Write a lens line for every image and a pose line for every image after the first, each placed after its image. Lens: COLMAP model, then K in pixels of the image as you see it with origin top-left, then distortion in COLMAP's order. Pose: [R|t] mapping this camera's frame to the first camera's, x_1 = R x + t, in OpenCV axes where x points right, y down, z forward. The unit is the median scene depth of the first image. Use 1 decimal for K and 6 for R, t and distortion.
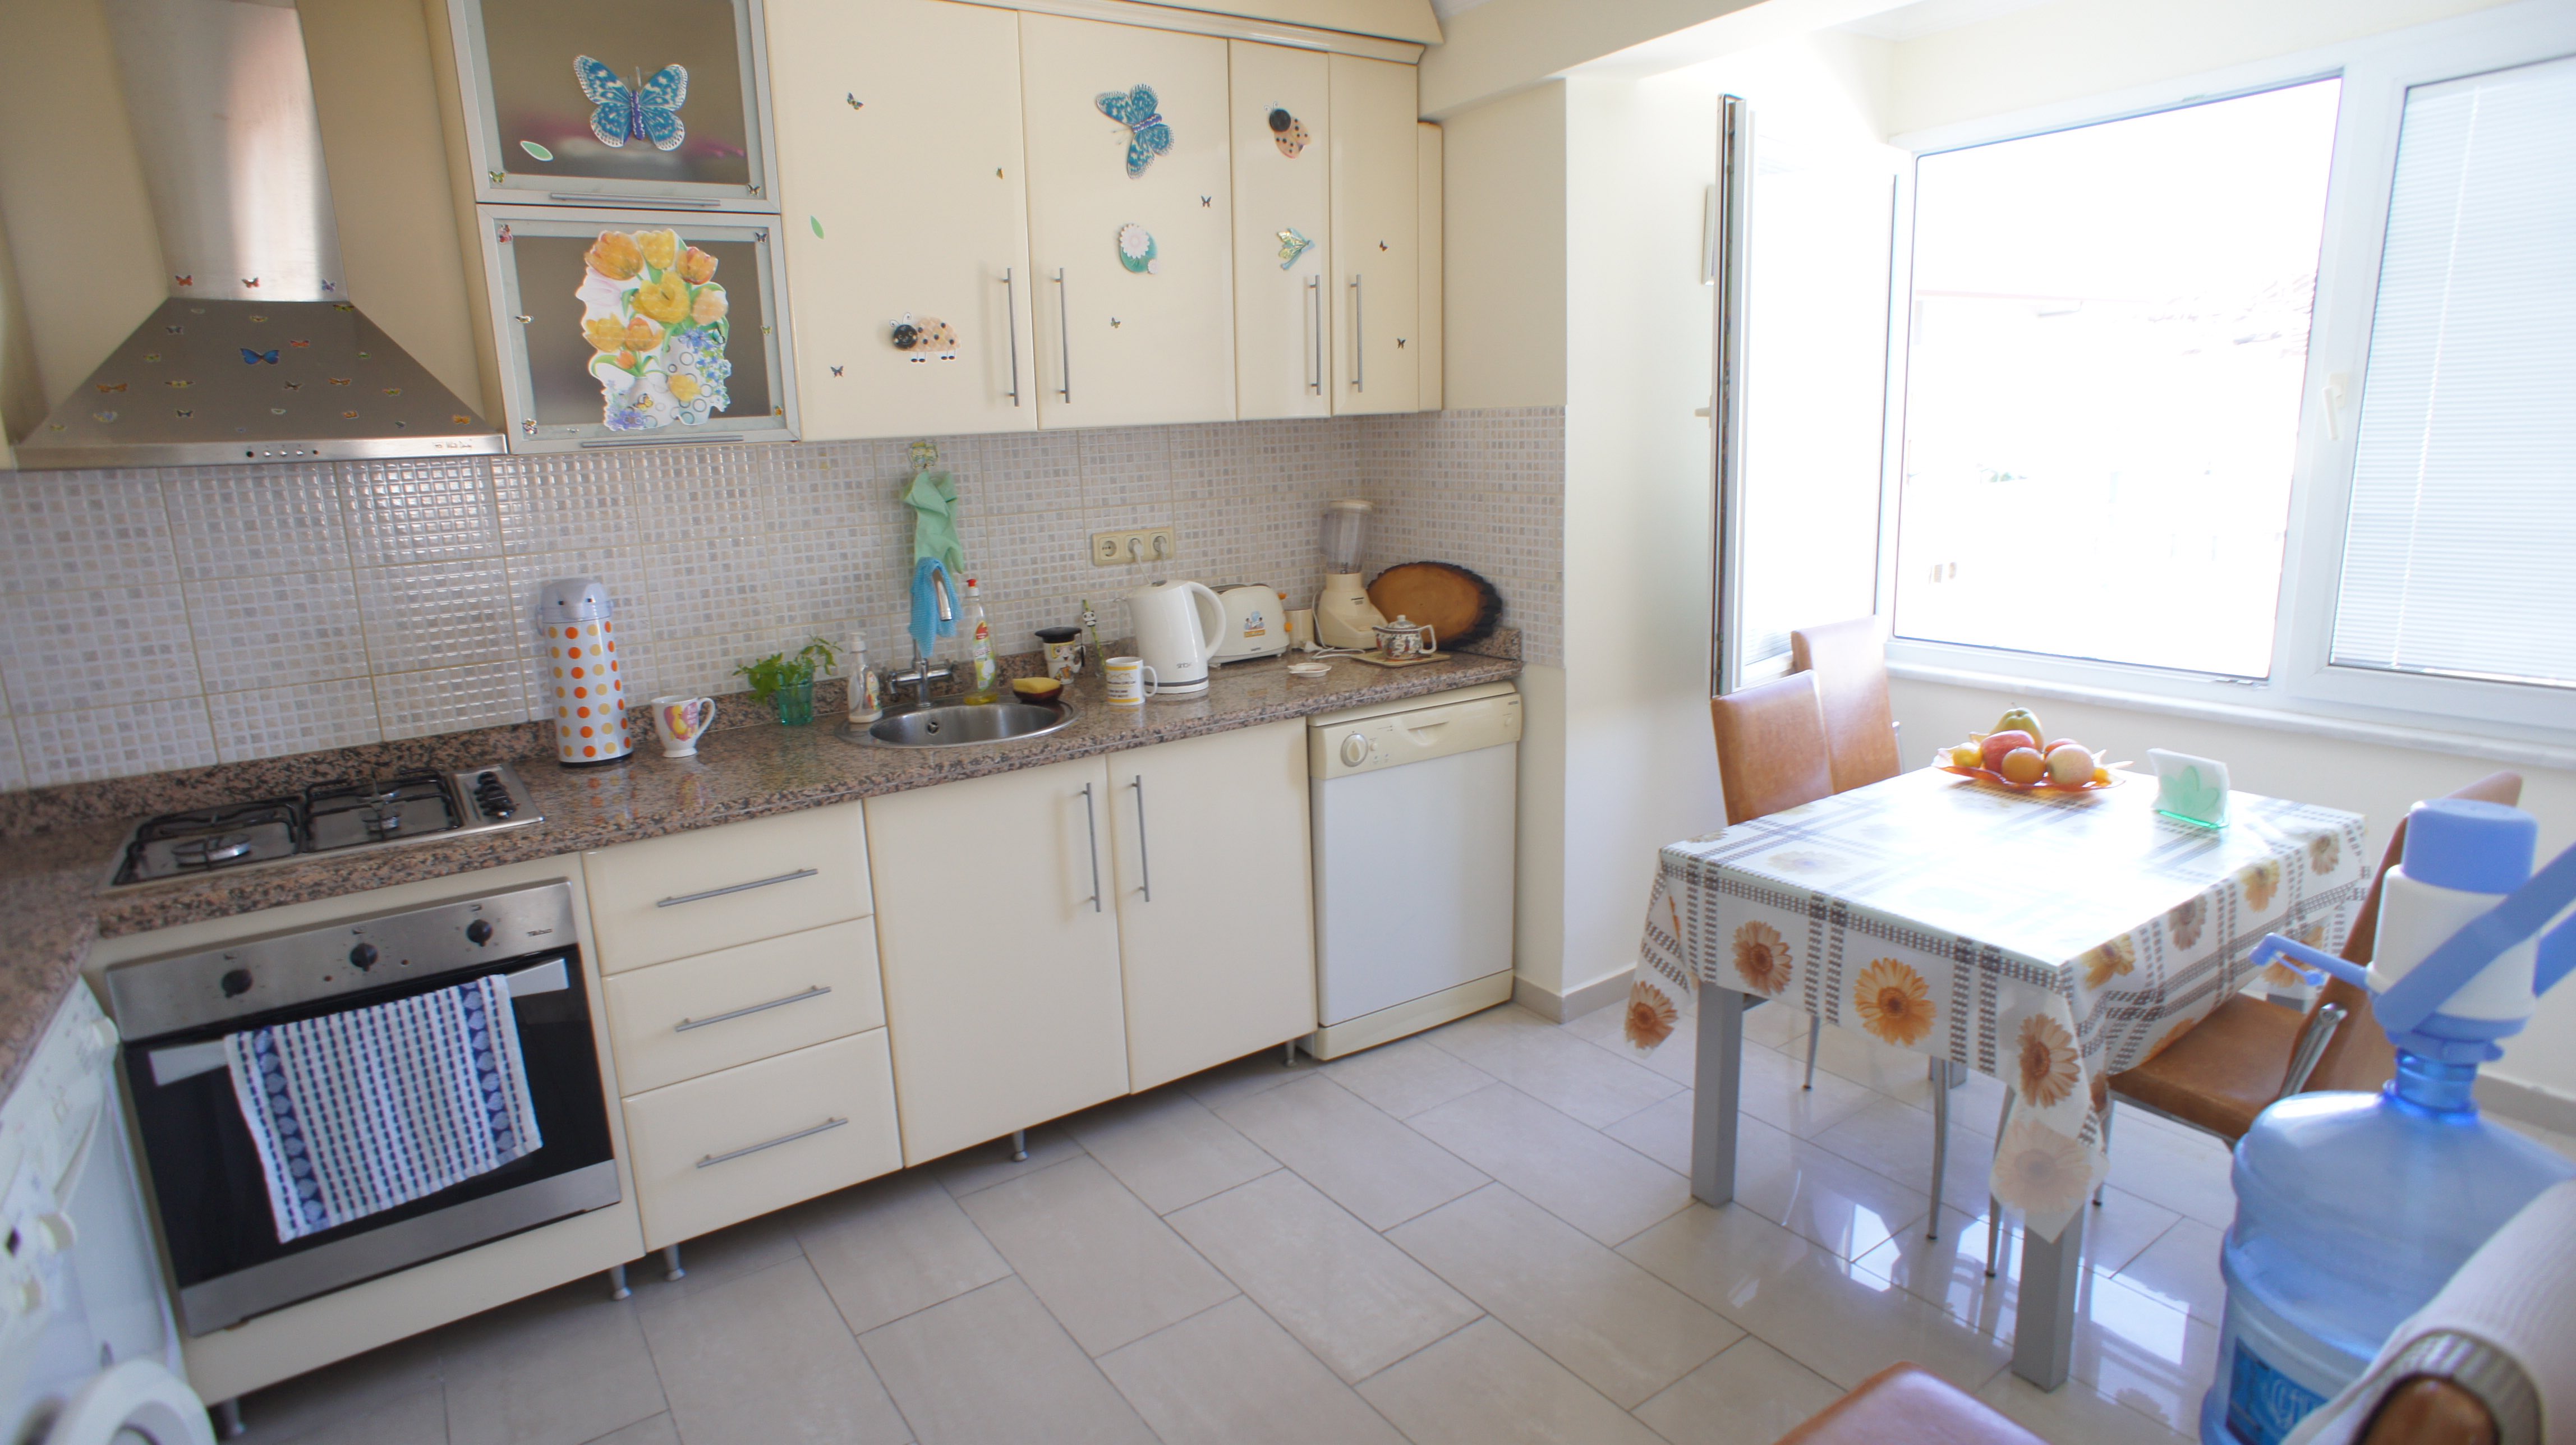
lens RADIAL K [[1361.0, 0, 1285.6], [0, 1361.0, 726.8], [0, 0, 1]] dist [0.007020, 0.004984]
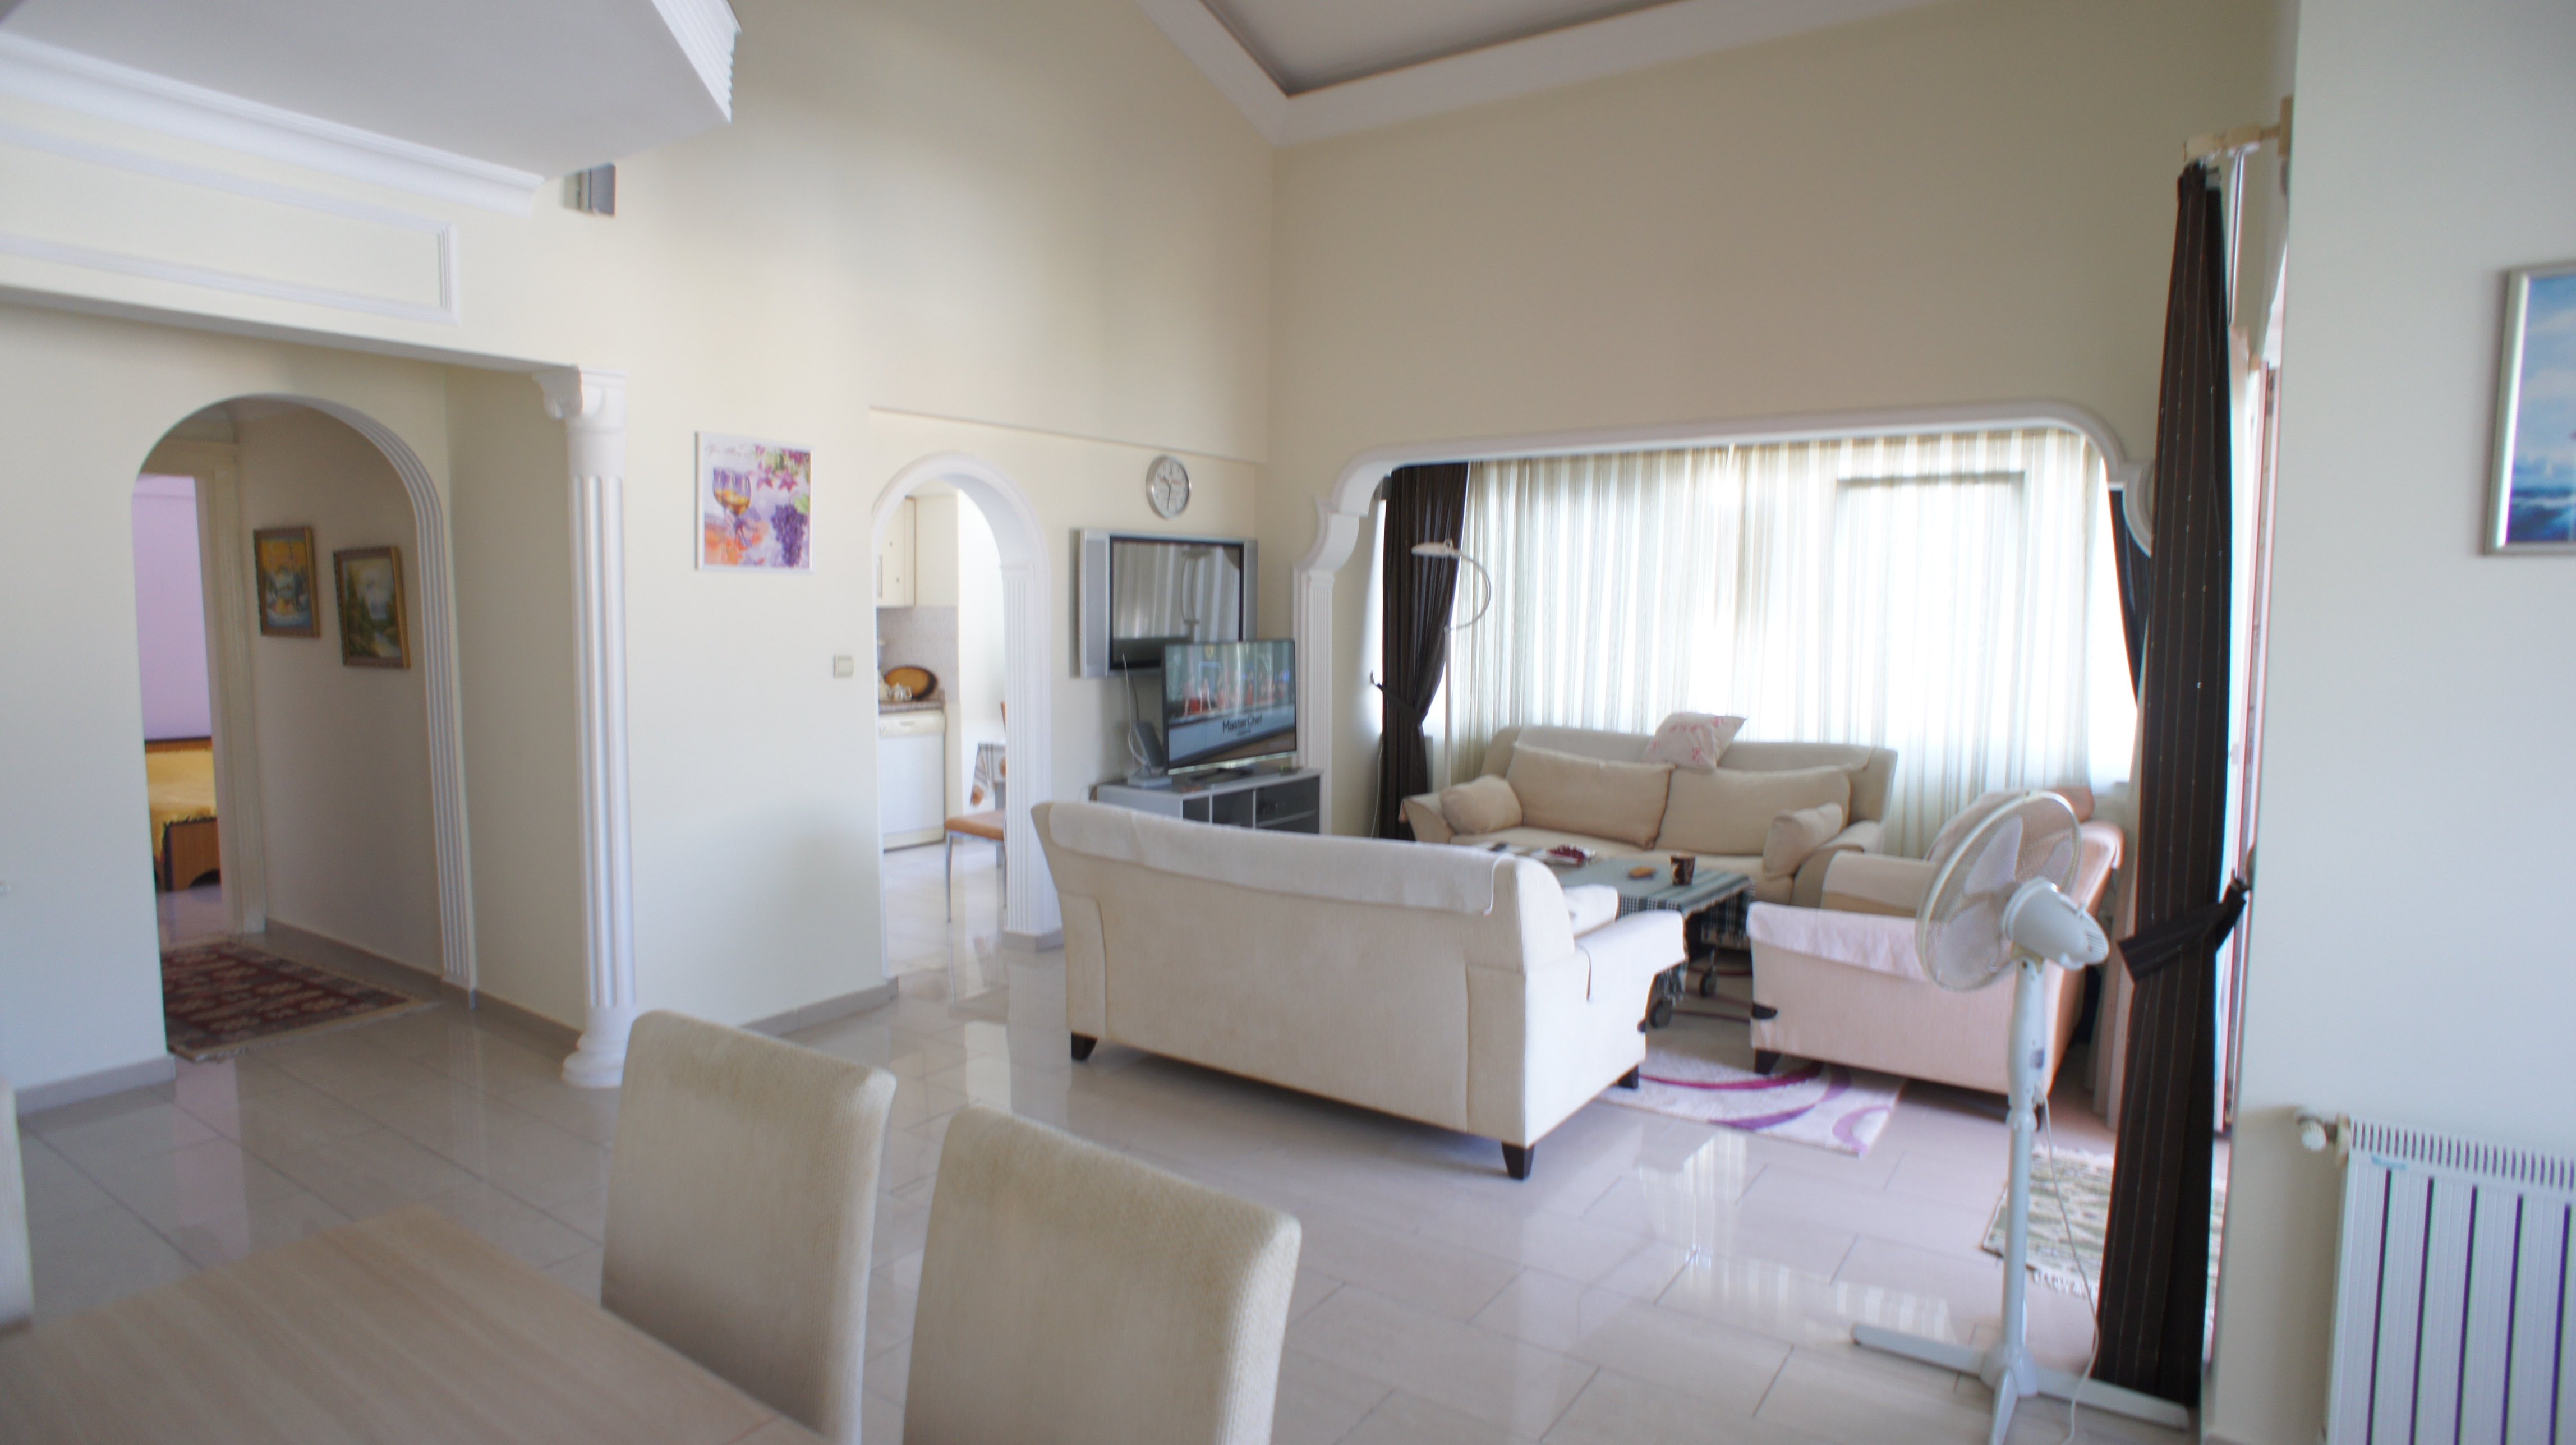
lens RADIAL K [[1361.0, 0, 1275.6], [0, 1361.0, 725.1], [0, 0, 1]] dist [0.007020, 0.004984]
pose [[0.937435, 0.016481, 0.347770, -0.136575], [0.029724, 0.991443, -0.127109, 0.343780], [-0.346890, 0.129493, 0.928924, -1.619677]]
